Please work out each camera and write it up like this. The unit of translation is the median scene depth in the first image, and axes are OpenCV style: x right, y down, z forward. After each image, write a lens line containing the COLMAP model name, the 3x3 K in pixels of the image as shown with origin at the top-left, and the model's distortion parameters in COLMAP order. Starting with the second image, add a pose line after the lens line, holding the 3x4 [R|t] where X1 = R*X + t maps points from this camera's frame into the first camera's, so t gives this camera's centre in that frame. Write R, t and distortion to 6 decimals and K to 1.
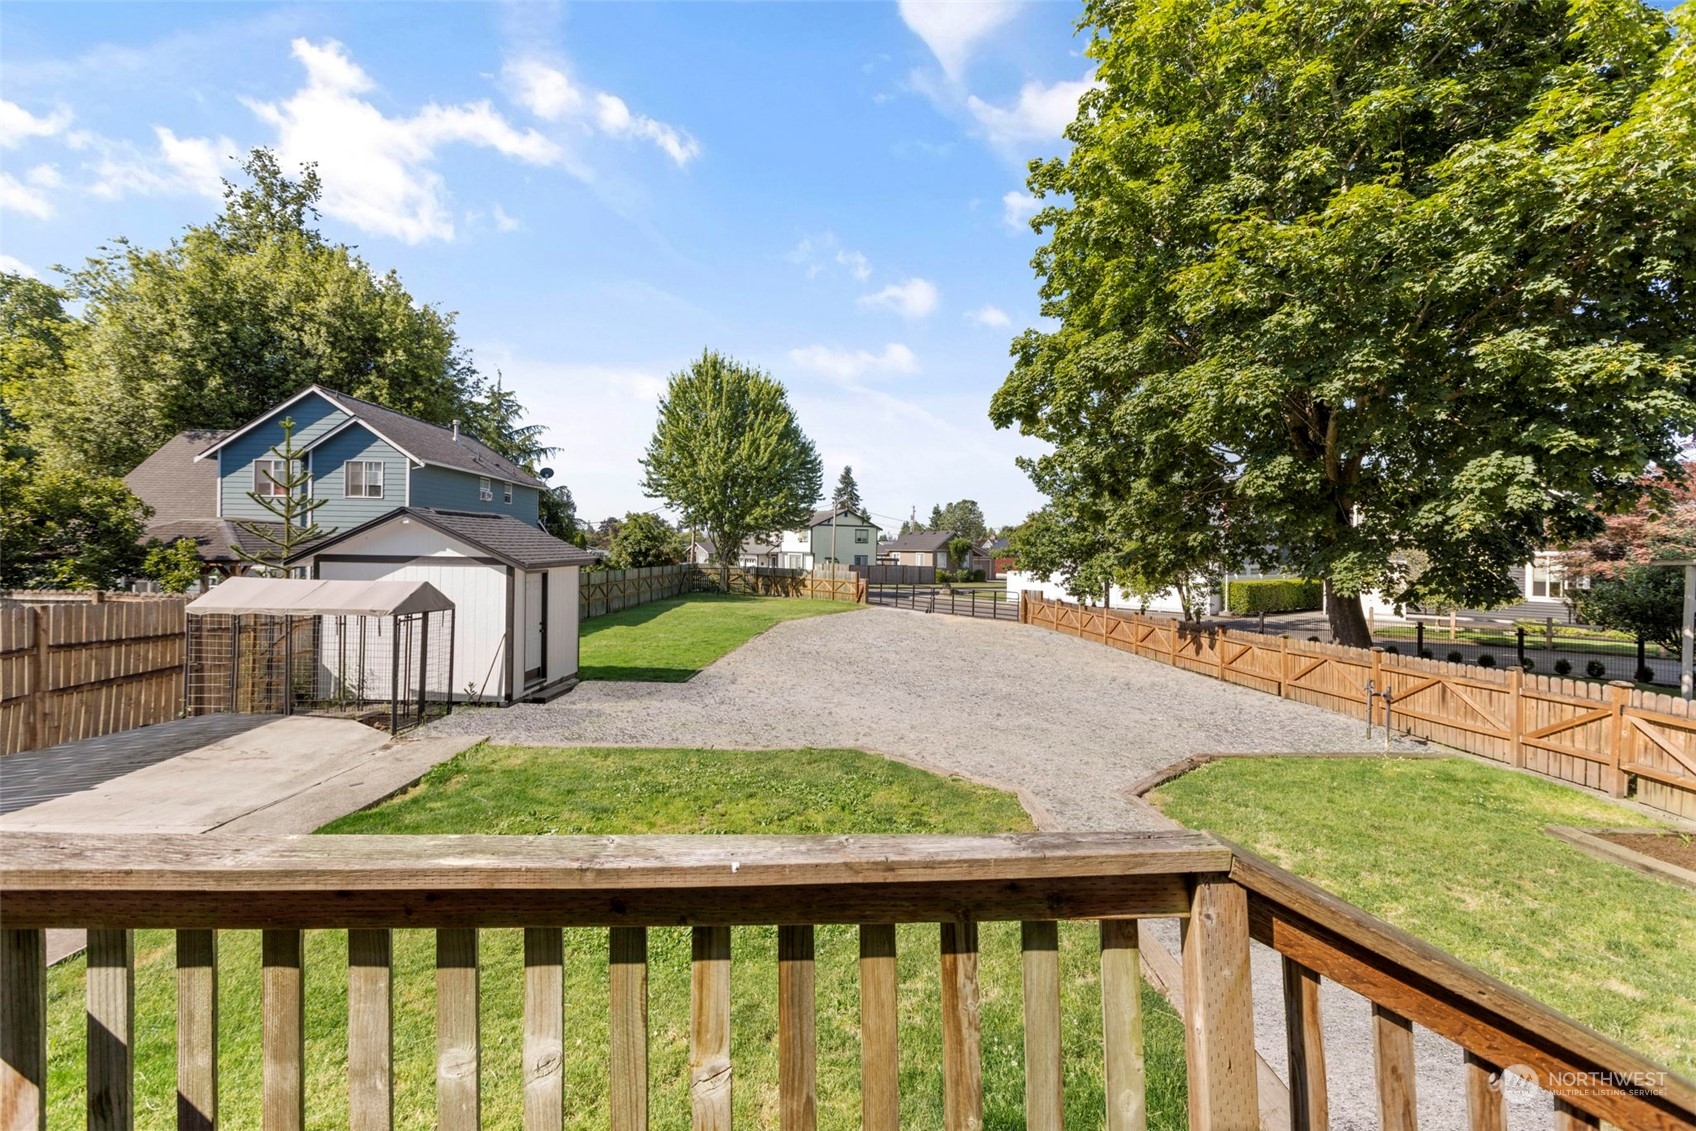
lens RADIAL K [[853.0, 0, 735.1], [0, 853.0, 508.7], [0, 0, 1]] dist [0.000201, 0.000003]
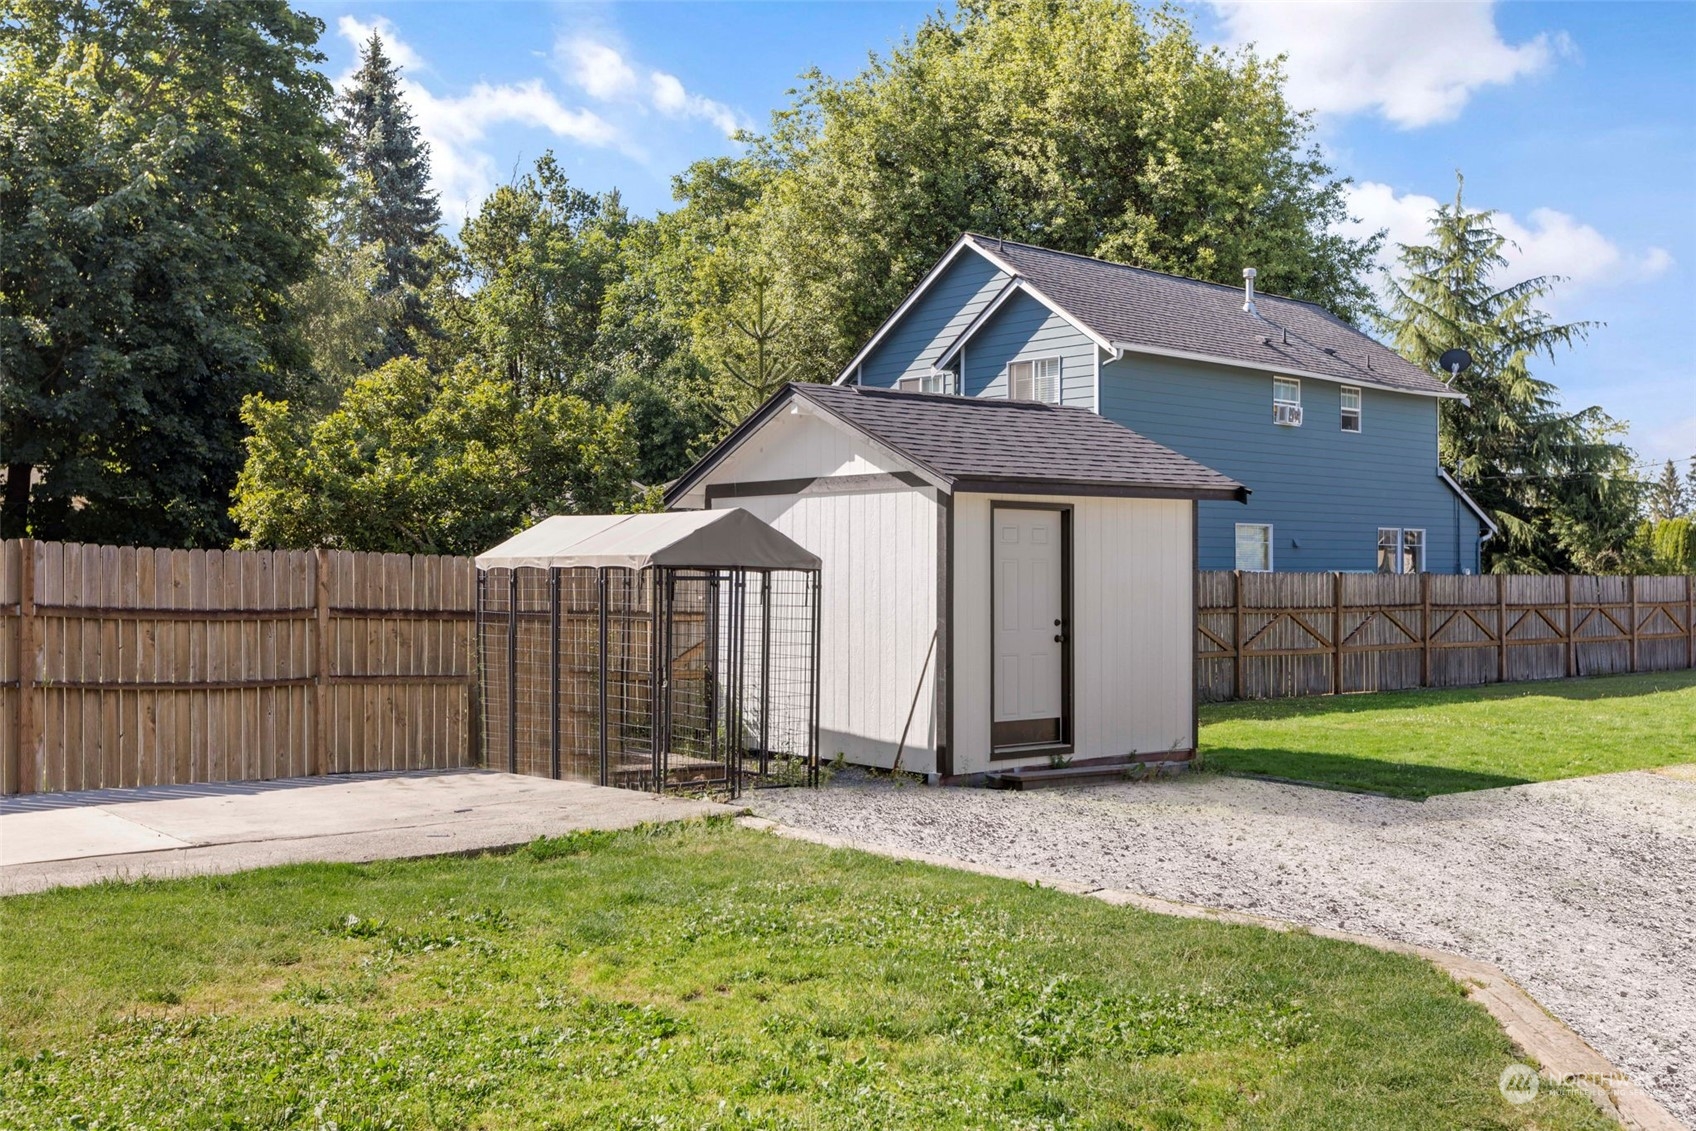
lens RADIAL K [[1586.6, 0, 848.0], [0, 1586.6, 565.5], [0, 0, 1]] dist [-0.004452, -0.000649]
pose [[0.642223, -0.016188, -0.766347, 0.214776], [0.017869, 0.999821, -0.006145, 0.066456], [0.766309, -0.009747, 0.642398, 0.231590]]
